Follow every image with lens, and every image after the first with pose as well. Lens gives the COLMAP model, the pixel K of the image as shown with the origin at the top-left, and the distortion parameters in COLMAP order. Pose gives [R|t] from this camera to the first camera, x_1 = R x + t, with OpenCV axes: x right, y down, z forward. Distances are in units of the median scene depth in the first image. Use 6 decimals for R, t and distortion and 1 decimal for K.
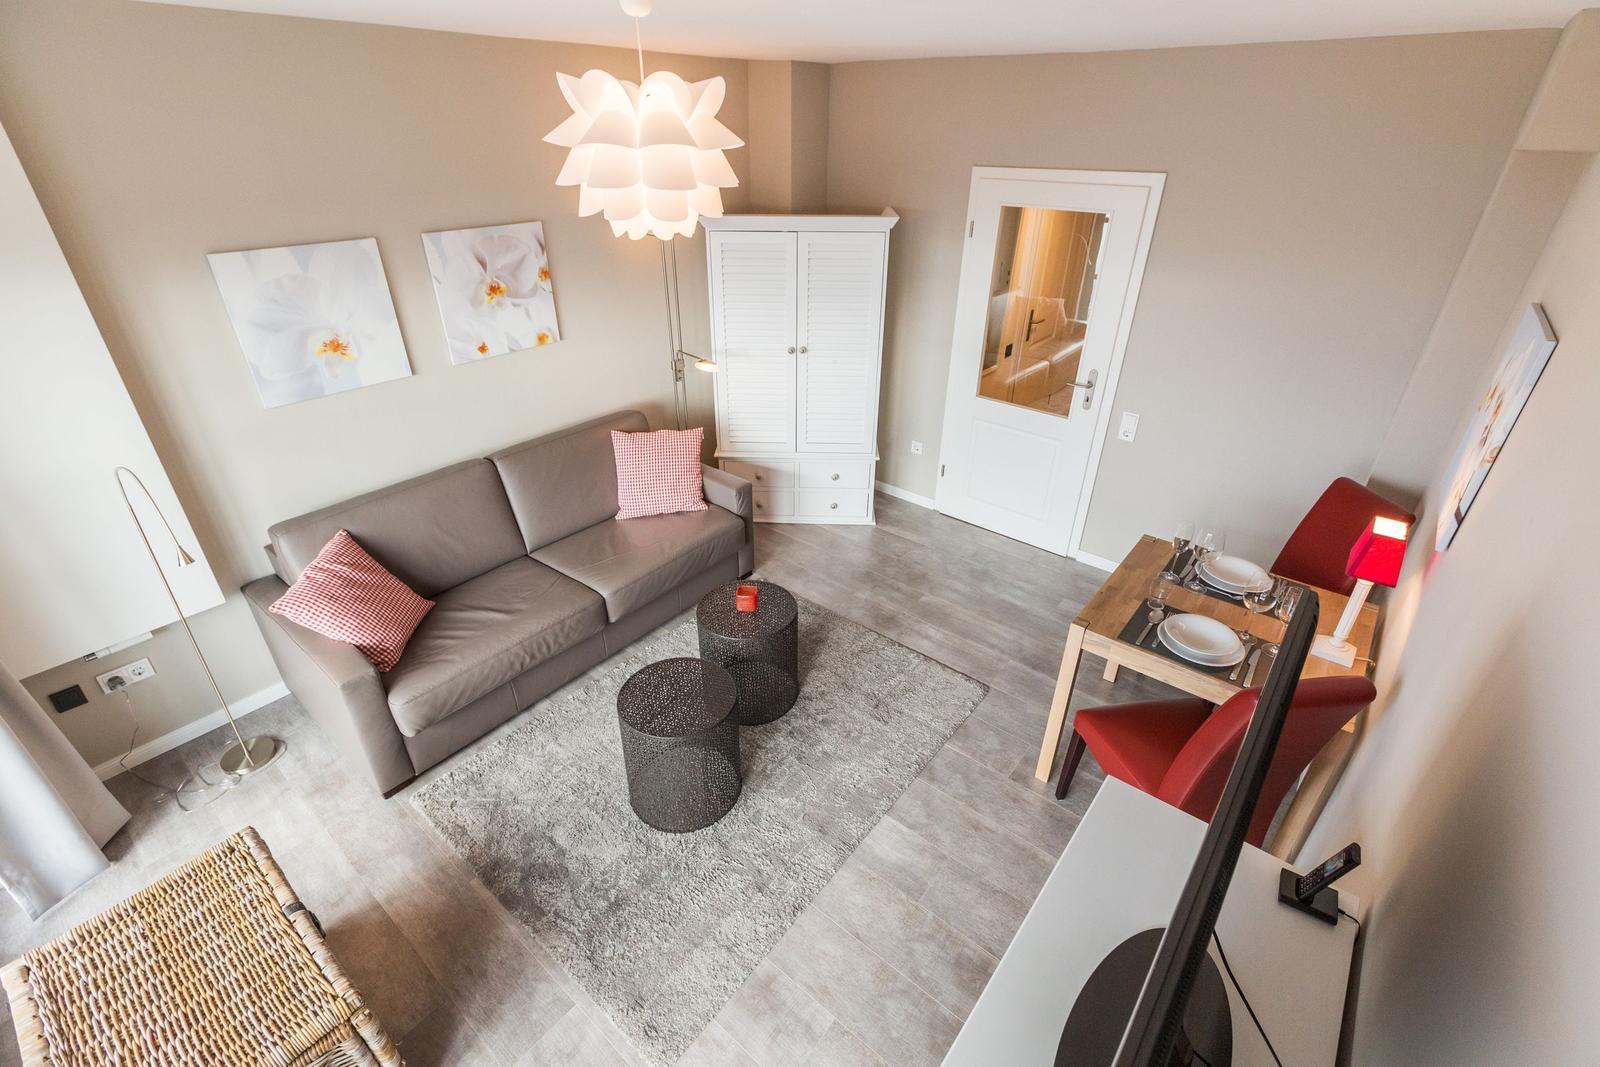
lens RADIAL K [[707.4, 0, 800.2], [0, 707.4, 533.9], [0, 0, 1]] dist [0.001791, 0.000323]
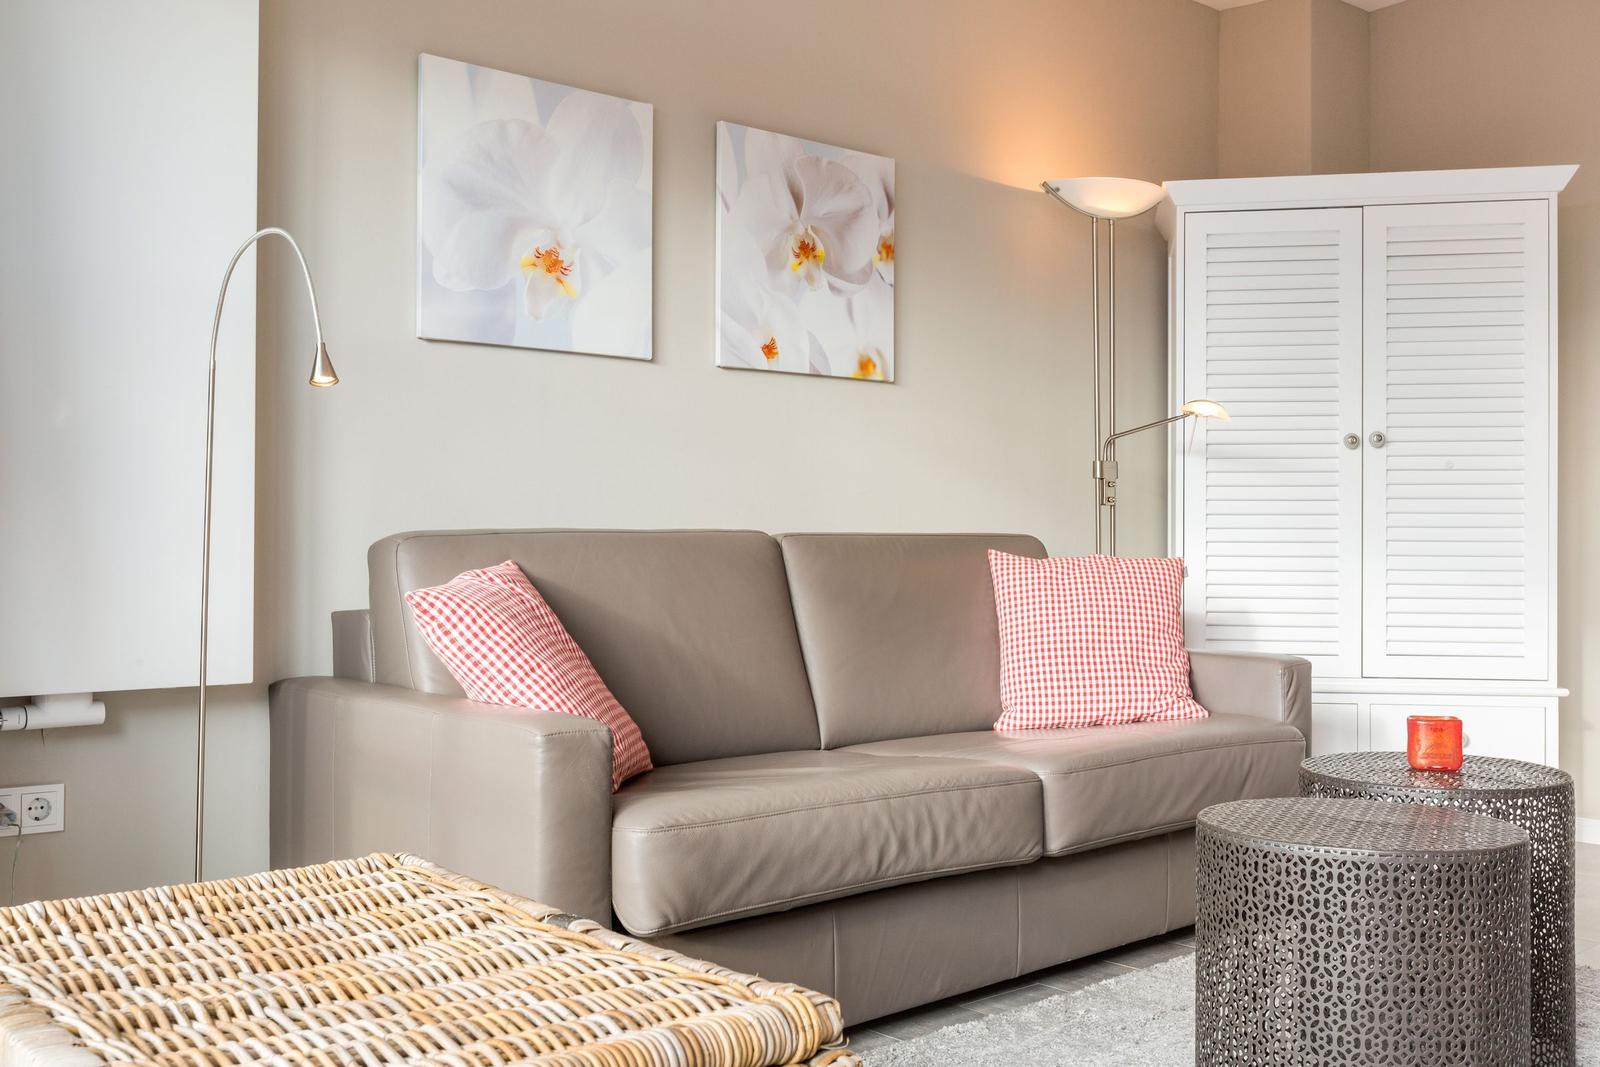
lens RADIAL K [[1550.7, 0, 799.3], [0, 1550.7, 528.9], [0, 0, 1]] dist [-0.023110, 0.000000]
pose [[0.986754, -0.006528, -0.162095, -0.278124], [-0.075872, 0.864604, -0.496692, 0.436301], [0.143390, 0.502411, 0.852656, 0.143682]]
